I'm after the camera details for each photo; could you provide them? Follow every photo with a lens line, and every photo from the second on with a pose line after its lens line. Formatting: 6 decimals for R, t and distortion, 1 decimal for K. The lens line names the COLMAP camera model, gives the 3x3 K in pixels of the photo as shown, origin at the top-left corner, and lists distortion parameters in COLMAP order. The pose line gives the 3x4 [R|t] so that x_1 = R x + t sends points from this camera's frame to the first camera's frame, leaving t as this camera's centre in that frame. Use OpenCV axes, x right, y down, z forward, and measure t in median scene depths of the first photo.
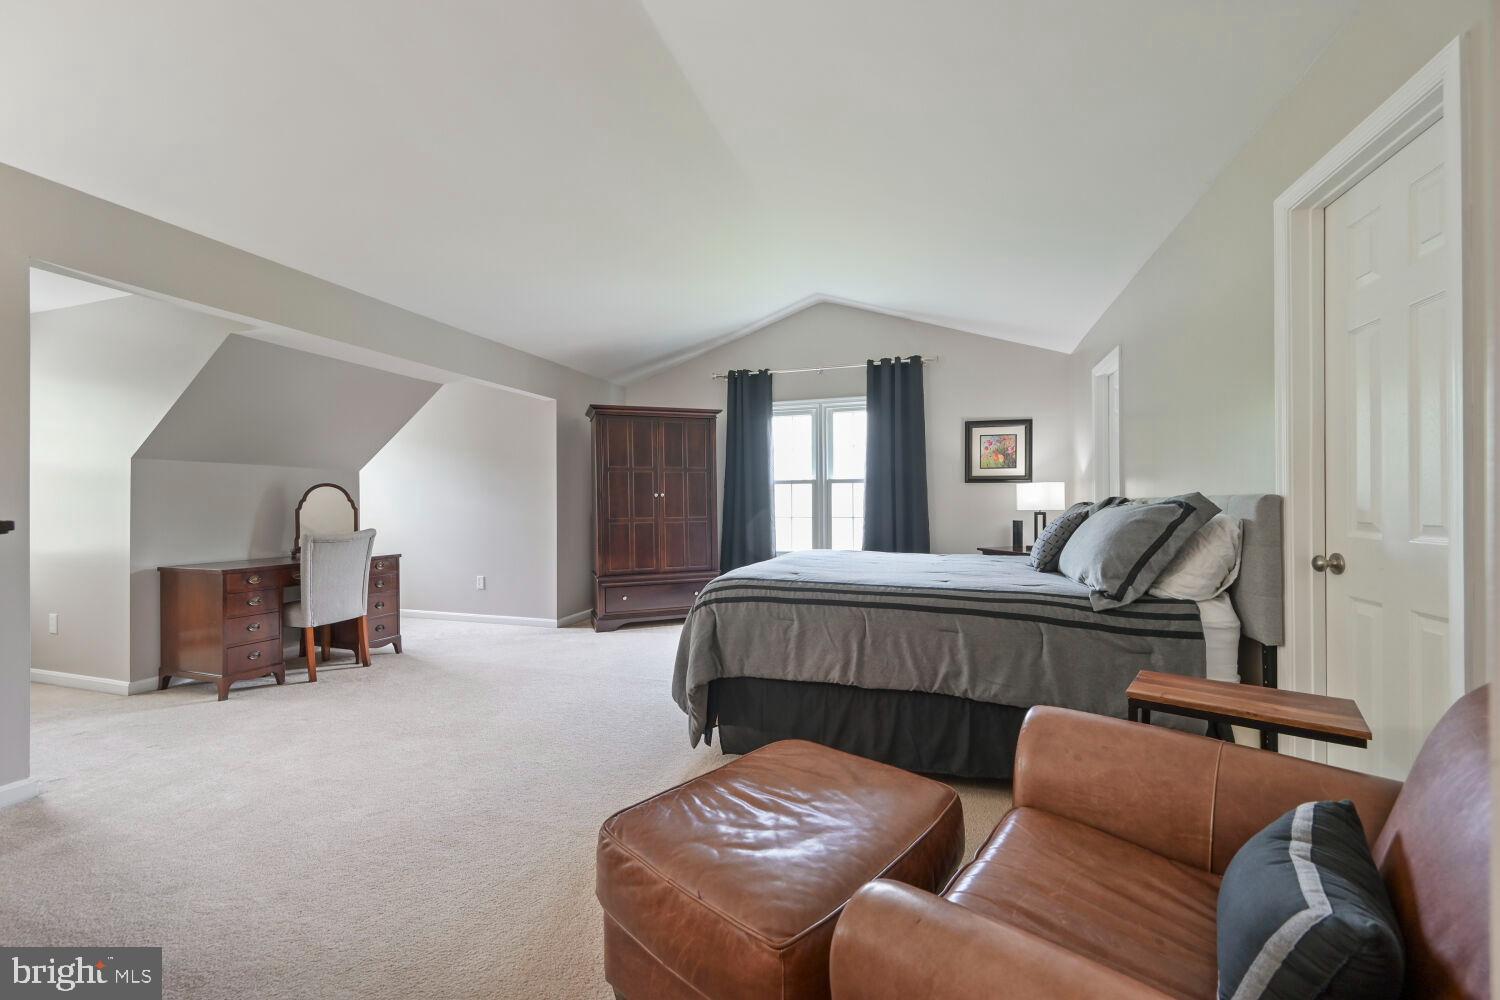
lens RADIAL K [[599.9, 0, 746.0], [0, 599.9, 497.9], [0, 0, 1]] dist [-0.001093, 0.000344]
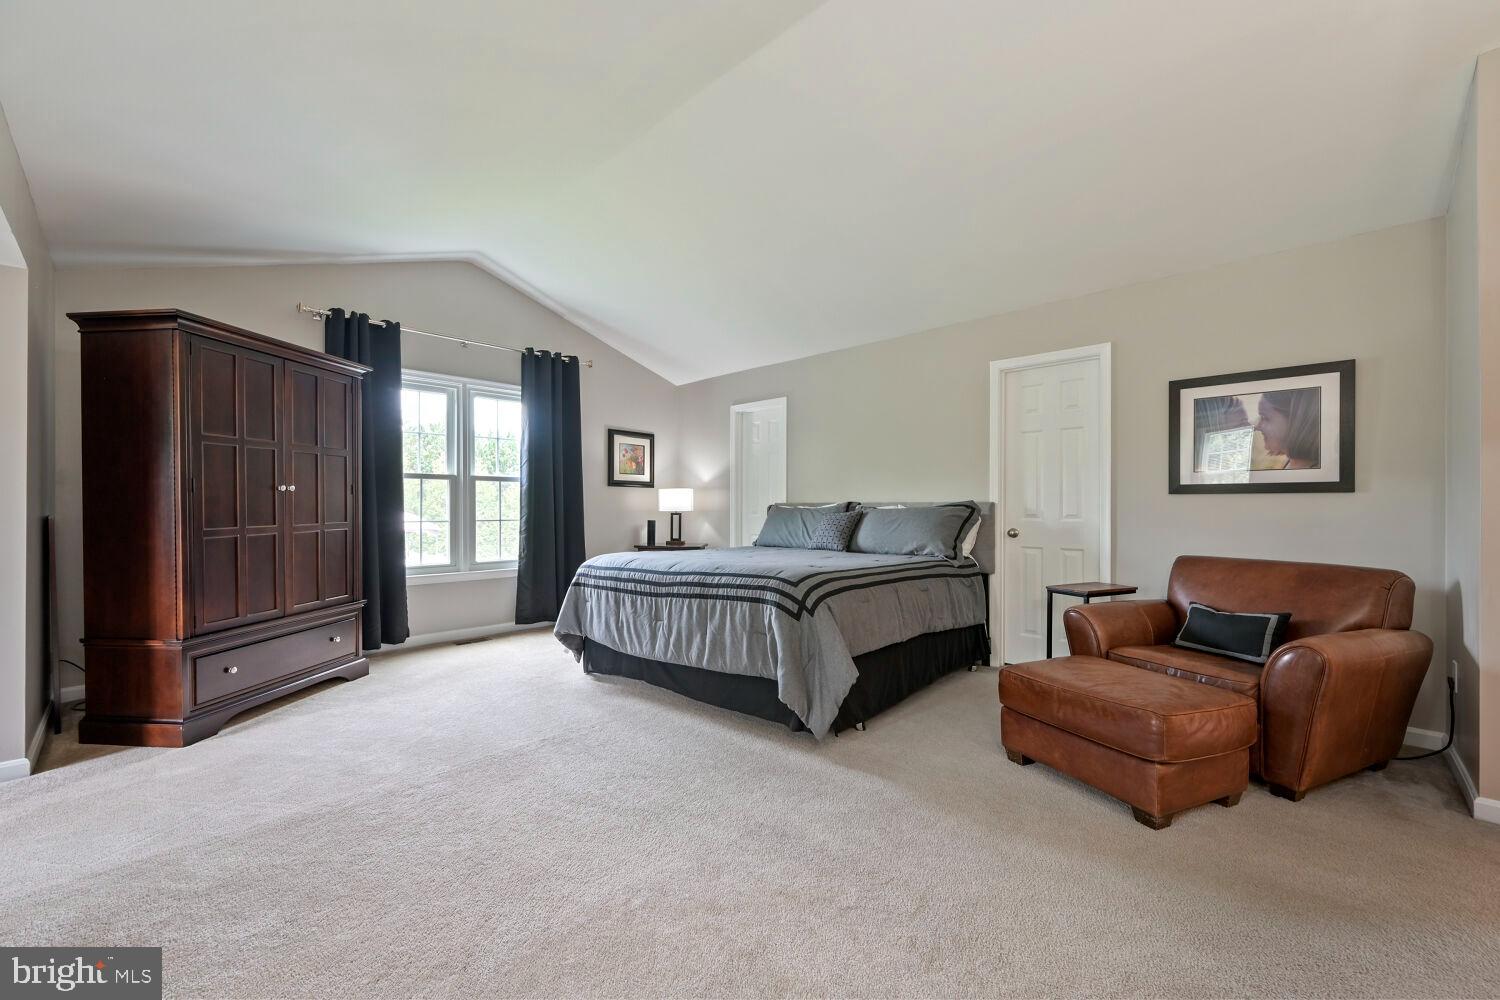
lens RADIAL K [[599.9, 0, 755.4], [0, 599.9, 509.3], [0, 0, 1]] dist [-0.001093, 0.000344]
pose [[0.420363, 0.000774, 0.907356, -0.496252], [-0.012906, 0.999904, 0.005126, 0.007434], [-0.907264, -0.013865, 0.420332, 0.312257]]
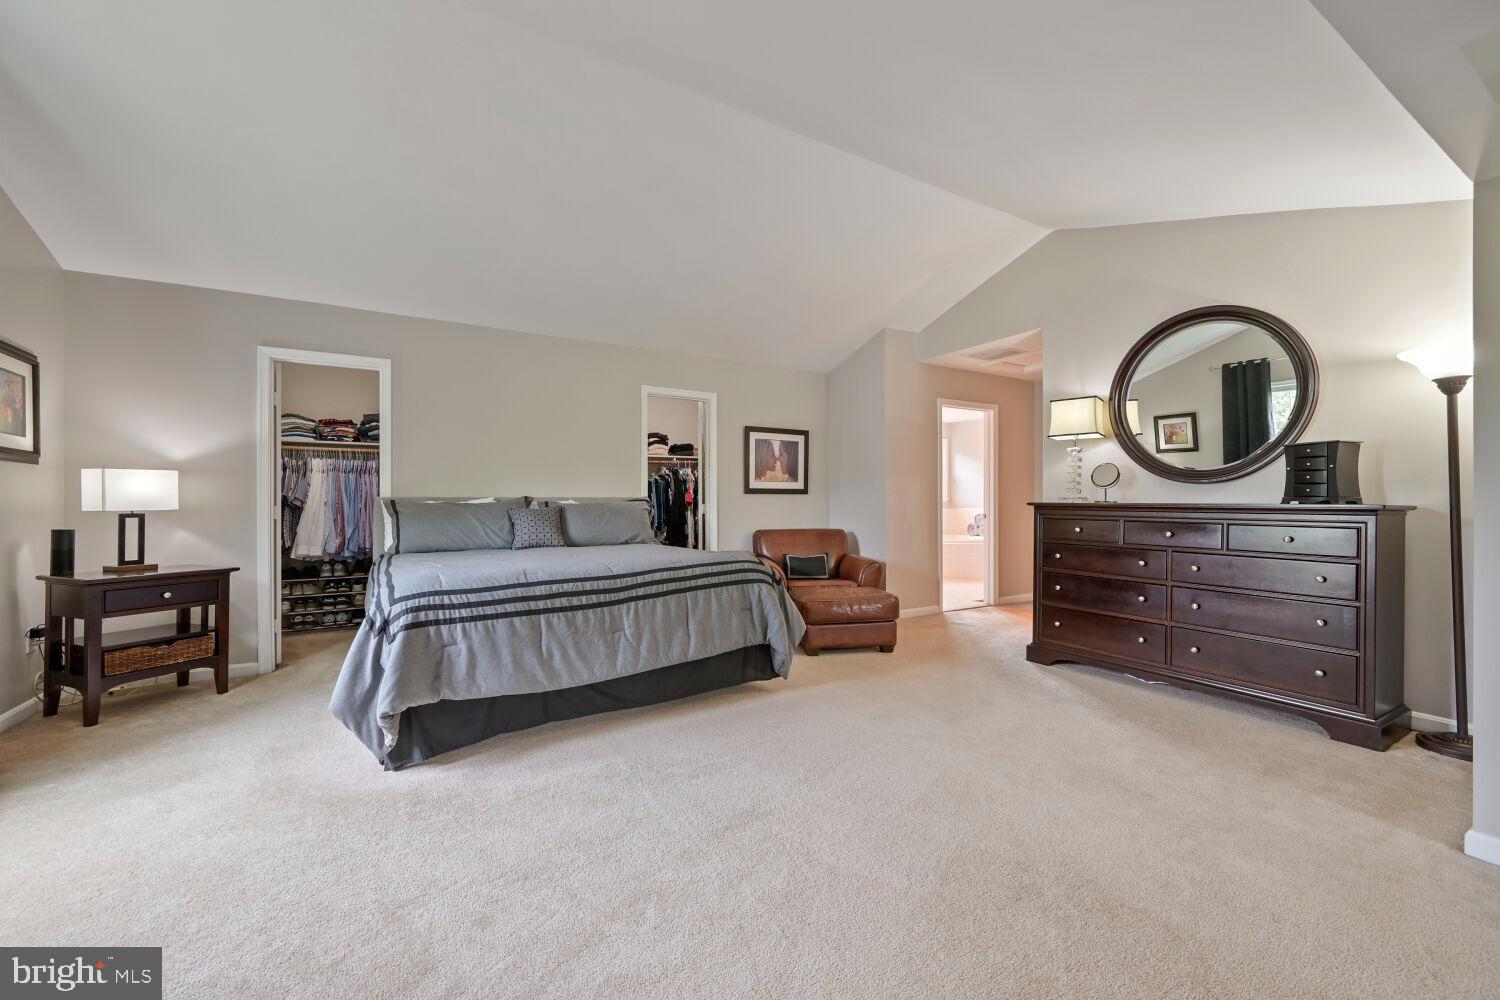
lens RADIAL K [[599.9, 0, 750.6], [0, 599.9, 503.9], [0, 0, 1]] dist [-0.001093, 0.000344]
pose [[-0.770486, 0.001203, 0.637456, -0.419841], [-0.003615, 0.999974, -0.006258, 0.013597], [-0.637446, -0.007126, -0.770462, 0.977675]]
